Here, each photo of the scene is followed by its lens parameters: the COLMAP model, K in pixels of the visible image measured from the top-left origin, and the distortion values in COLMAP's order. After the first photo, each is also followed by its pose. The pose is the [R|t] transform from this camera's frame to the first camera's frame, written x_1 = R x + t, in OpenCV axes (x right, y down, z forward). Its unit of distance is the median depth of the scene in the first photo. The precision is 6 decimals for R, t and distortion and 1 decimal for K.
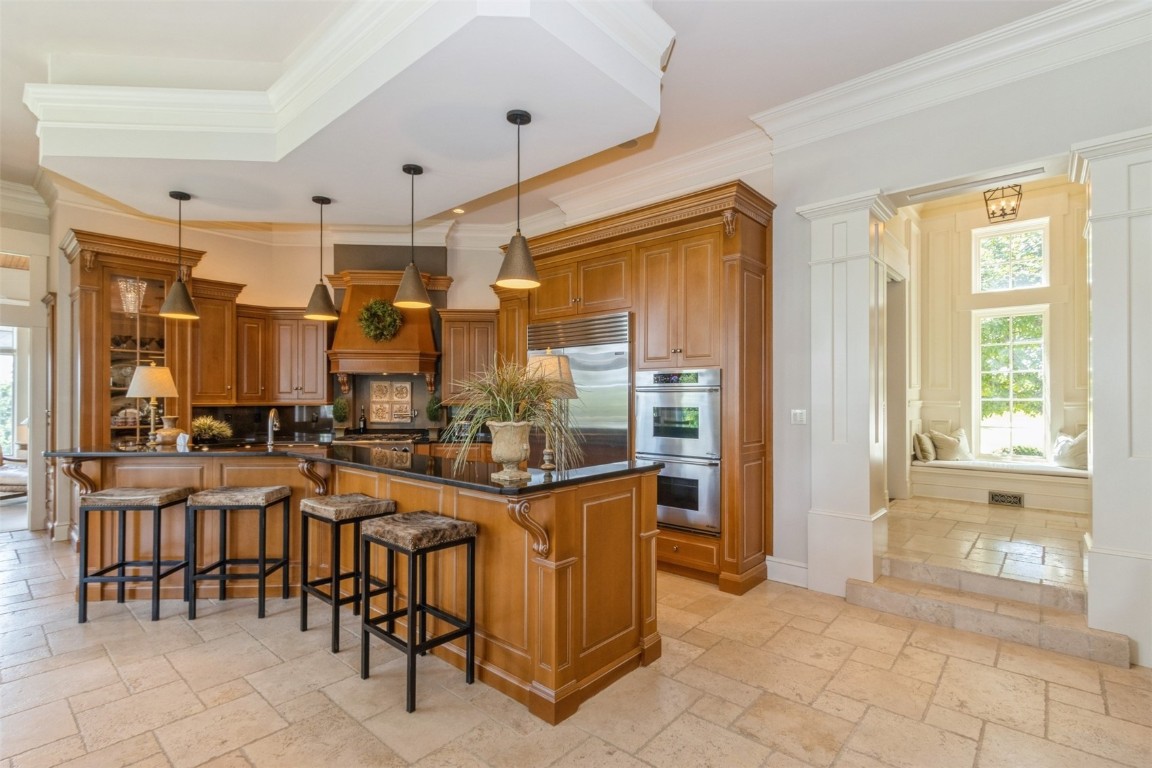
lens RADIAL K [[534.9, 0, 576.5], [0, 534.9, 389.4], [0, 0, 1]] dist [0.000500, -0.000041]
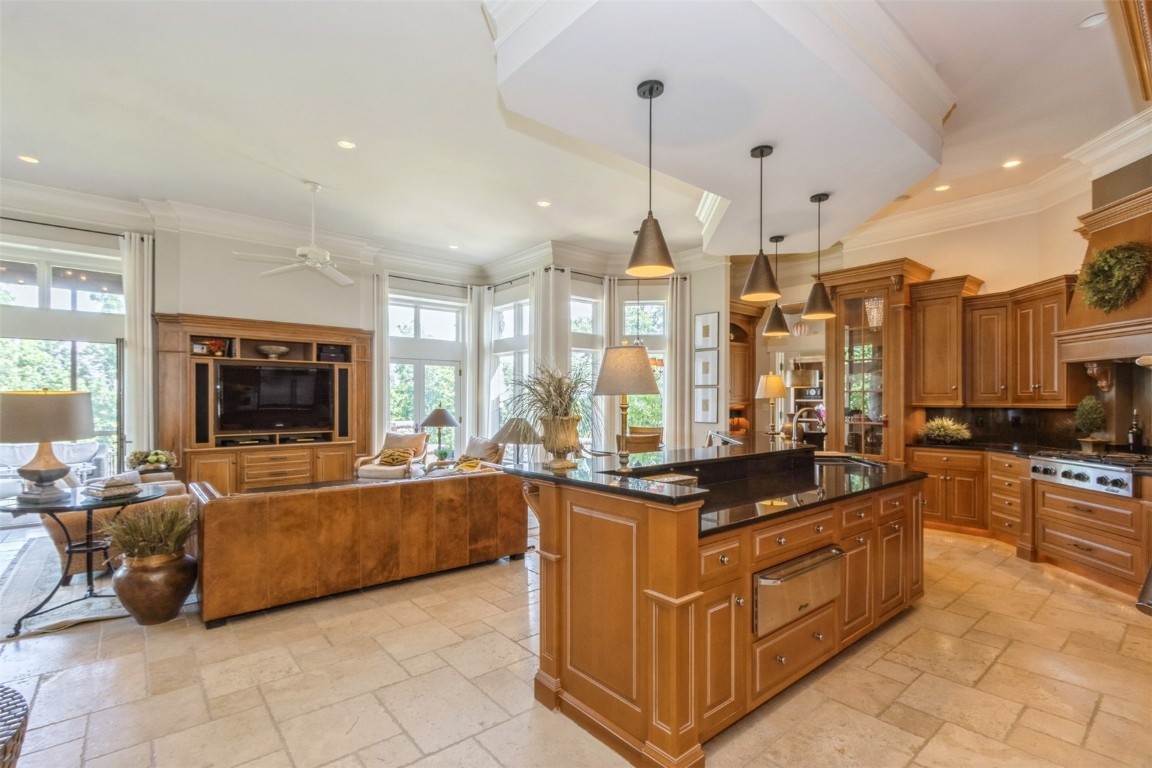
lens RADIAL K [[534.9, 0, 573.7], [0, 534.9, 403.0], [0, 0, 1]] dist [0.000500, -0.000041]
pose [[-0.147220, 0.004660, -0.989093, 0.384312], [0.011902, 0.999925, 0.002939, 0.013145], [0.989032, -0.011339, -0.147265, 0.474385]]
